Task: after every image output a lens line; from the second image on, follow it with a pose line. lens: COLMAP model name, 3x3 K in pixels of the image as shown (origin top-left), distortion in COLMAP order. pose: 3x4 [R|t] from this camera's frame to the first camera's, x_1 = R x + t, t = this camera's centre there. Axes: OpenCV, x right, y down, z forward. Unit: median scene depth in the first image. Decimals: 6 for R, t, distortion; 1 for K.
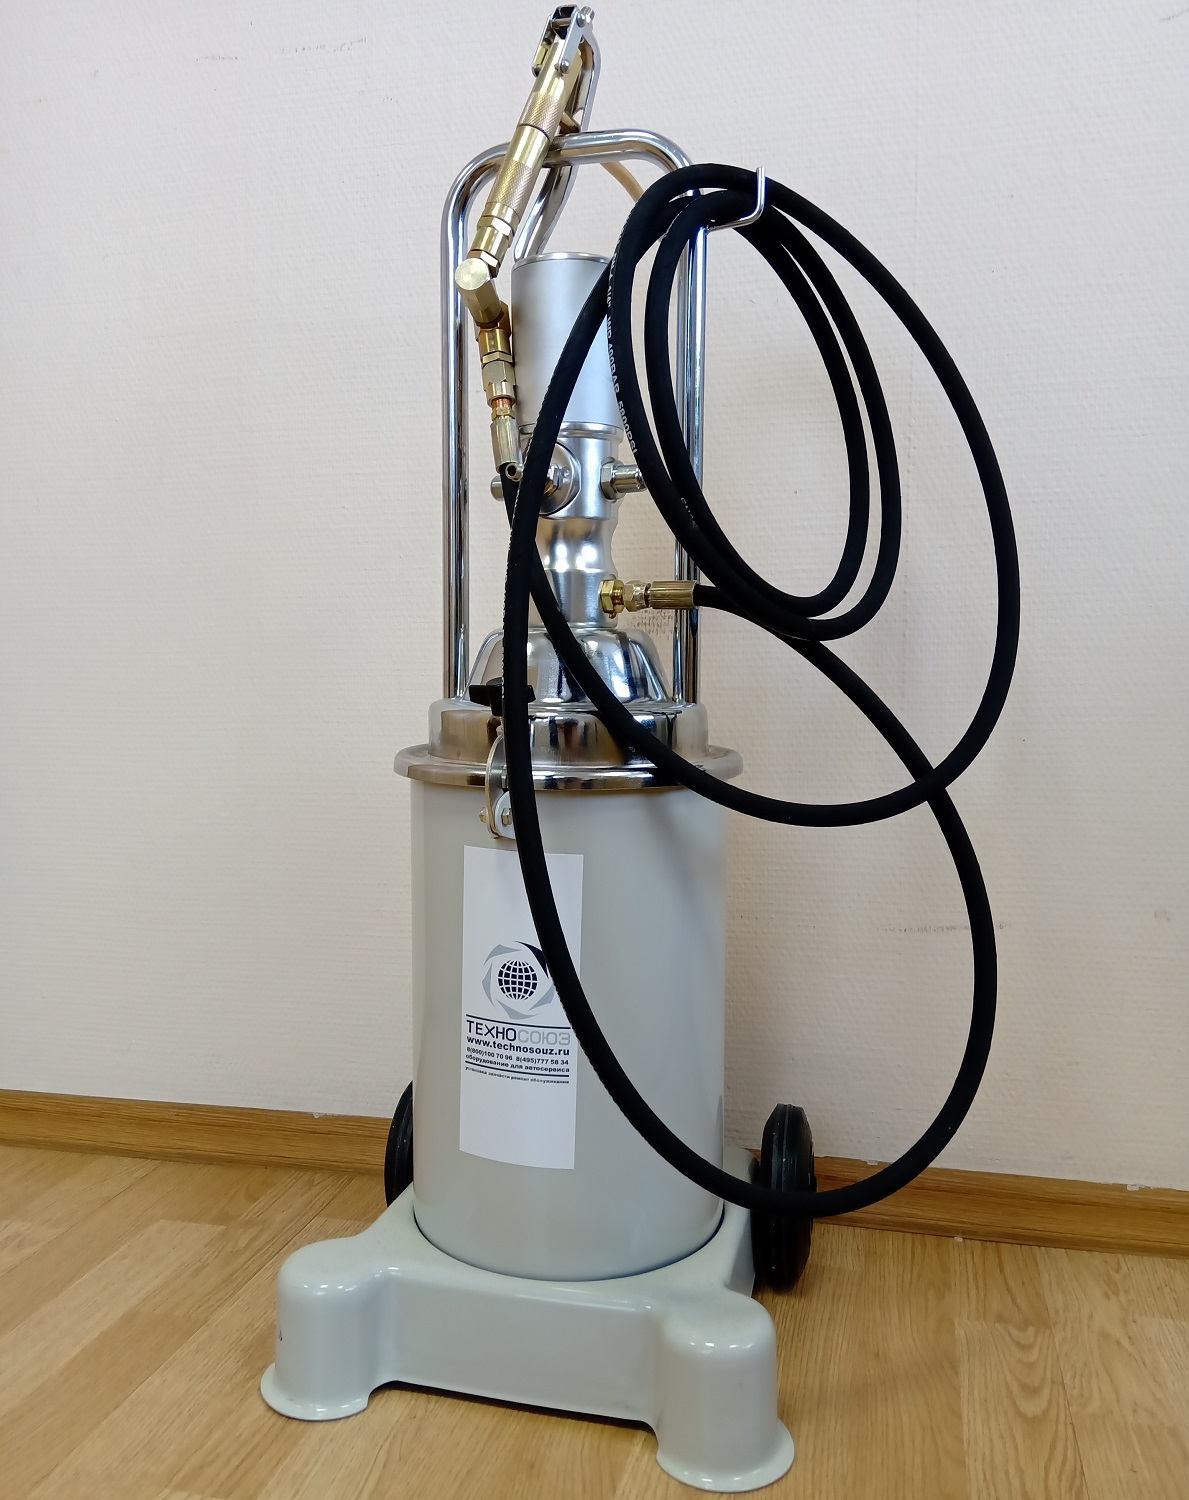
lens RADIAL K [[1262.7, 0, 569.0], [0, 1262.7, 755.6], [0, 0, 1]] dist [0.026121, -0.051740]
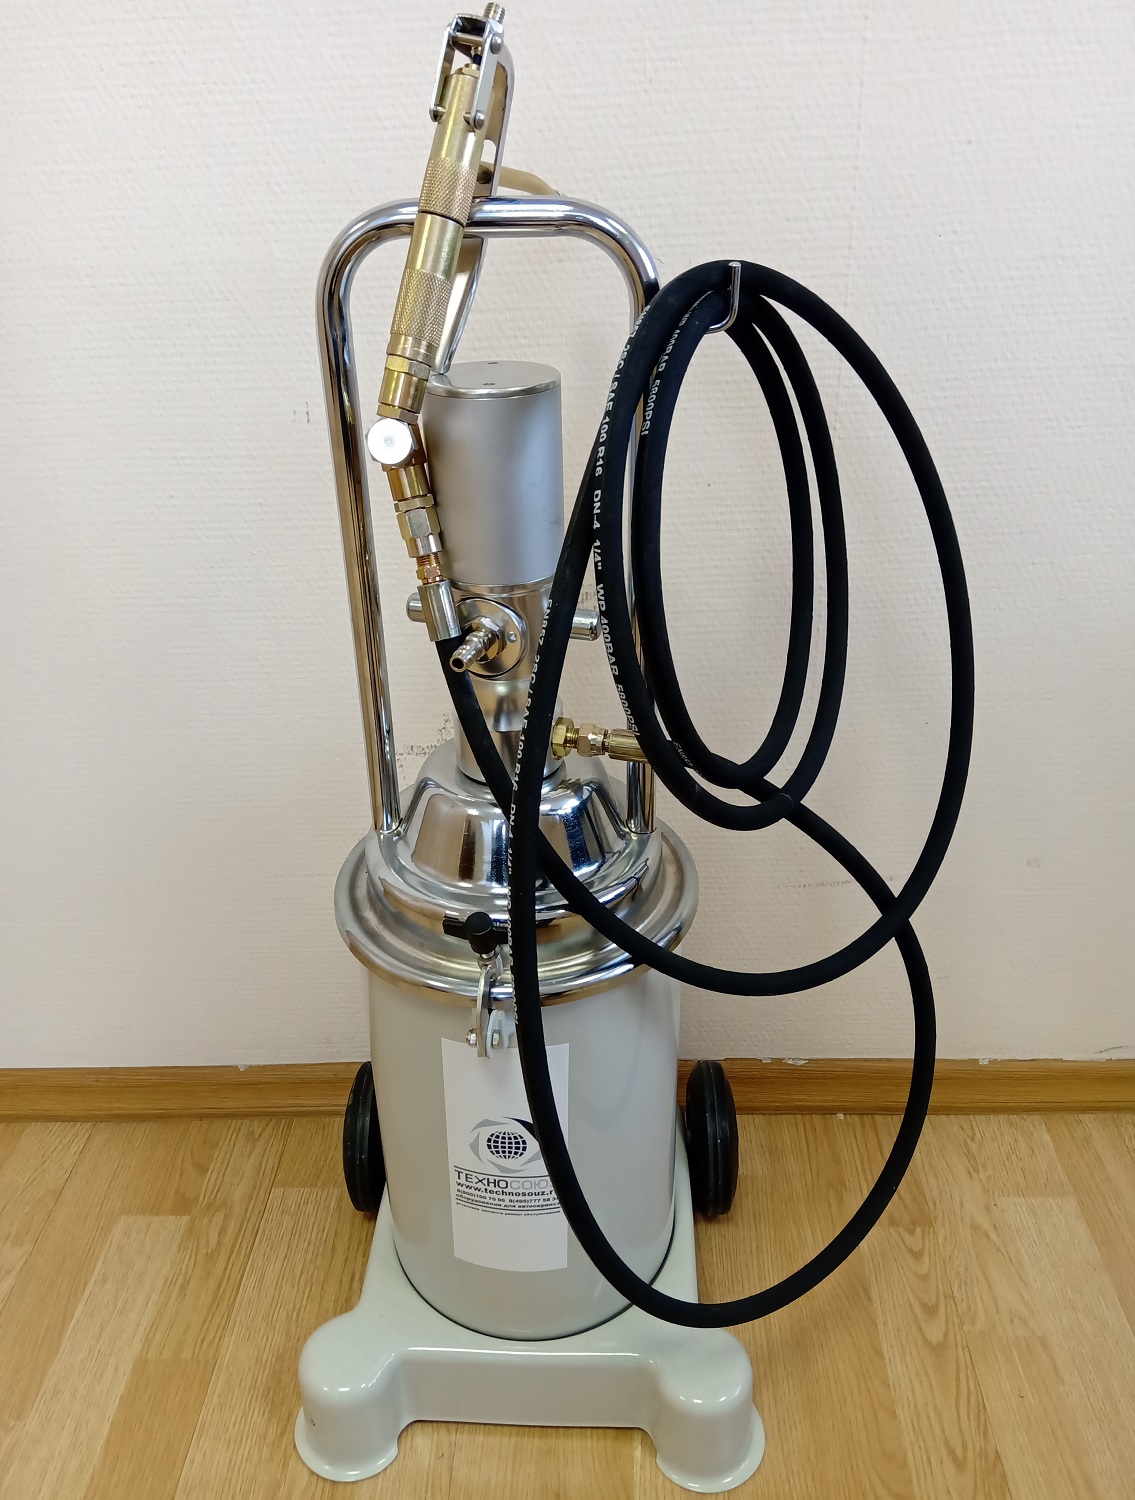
lens RADIAL K [[1209.8, 0, 549.2], [0, 1209.8, 734.7], [0, 0, 1]] dist [0.015835, -0.040027]
pose [[0.976326, -0.127855, 0.174473, -0.109193], [0.048098, 0.914738, 0.401175, -0.416153], [-0.210890, -0.383286, 0.899232, 0.191561]]
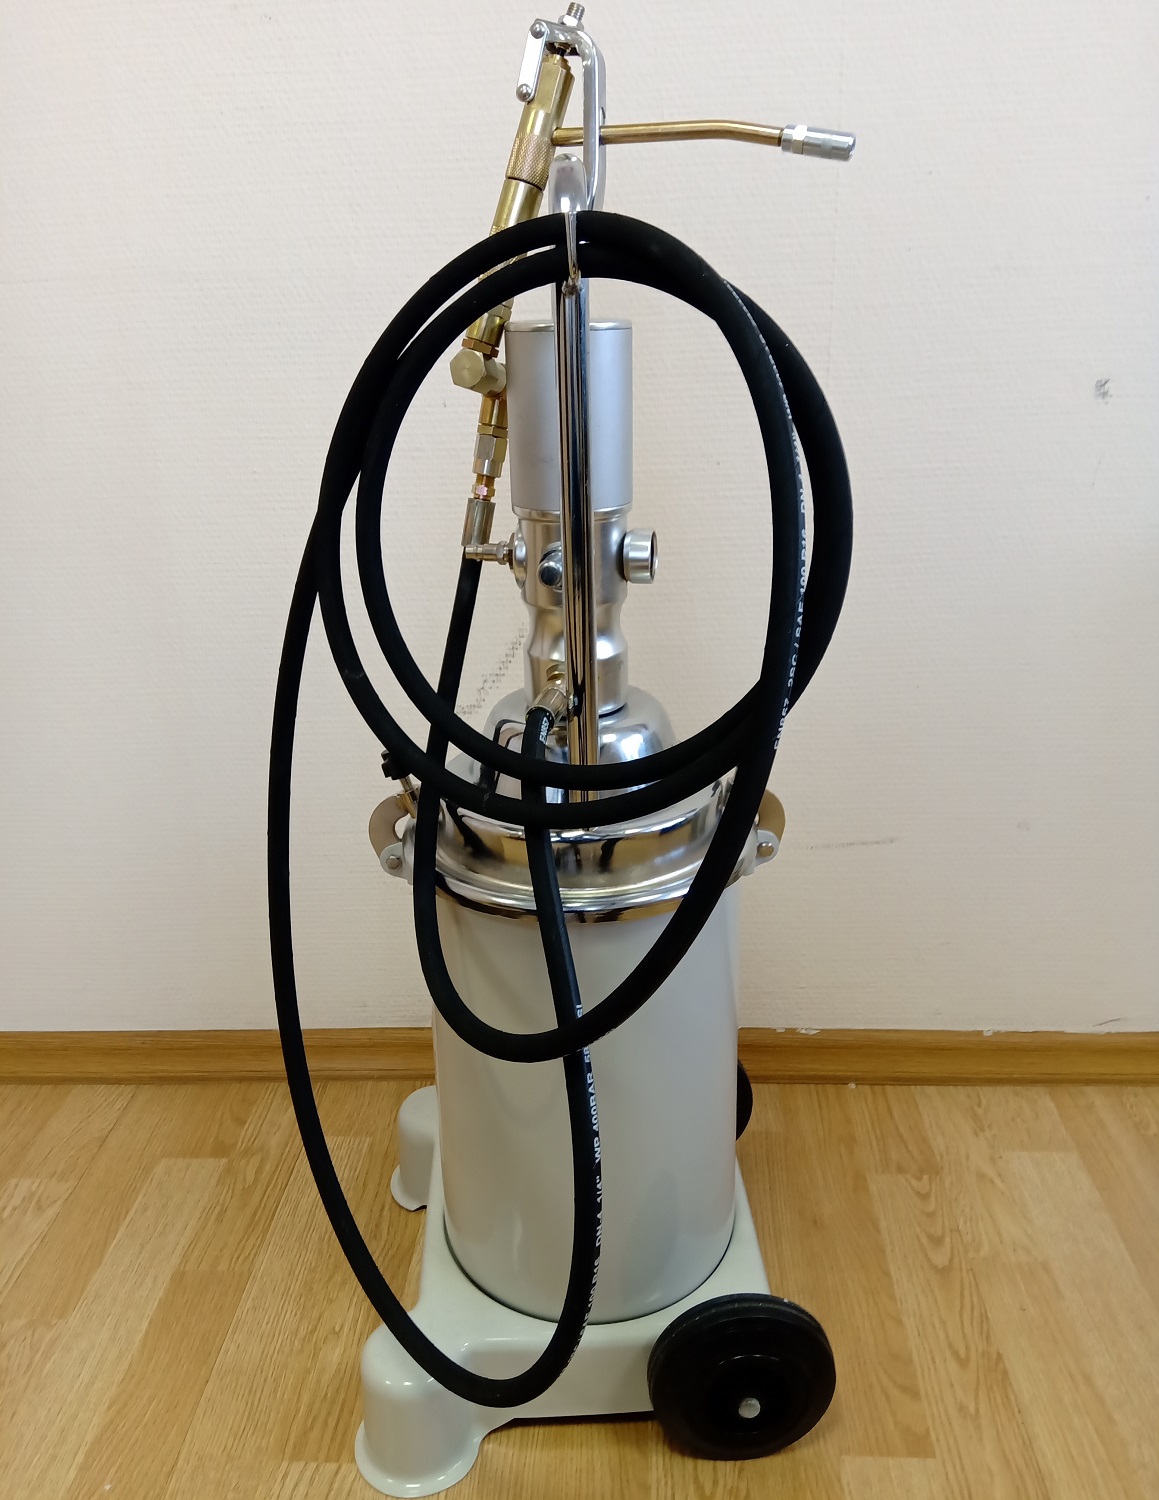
lens RADIAL K [[1235.1, 0, 559.9], [0, 1235.1, 721.9], [0, 0, 1]] dist [0.015336, -0.040131]
pose [[0.980749, -0.087494, 0.174572, -0.150439], [0.039792, 0.964791, 0.259989, -0.286229], [-0.191173, -0.248037, 0.949700, 0.010837]]
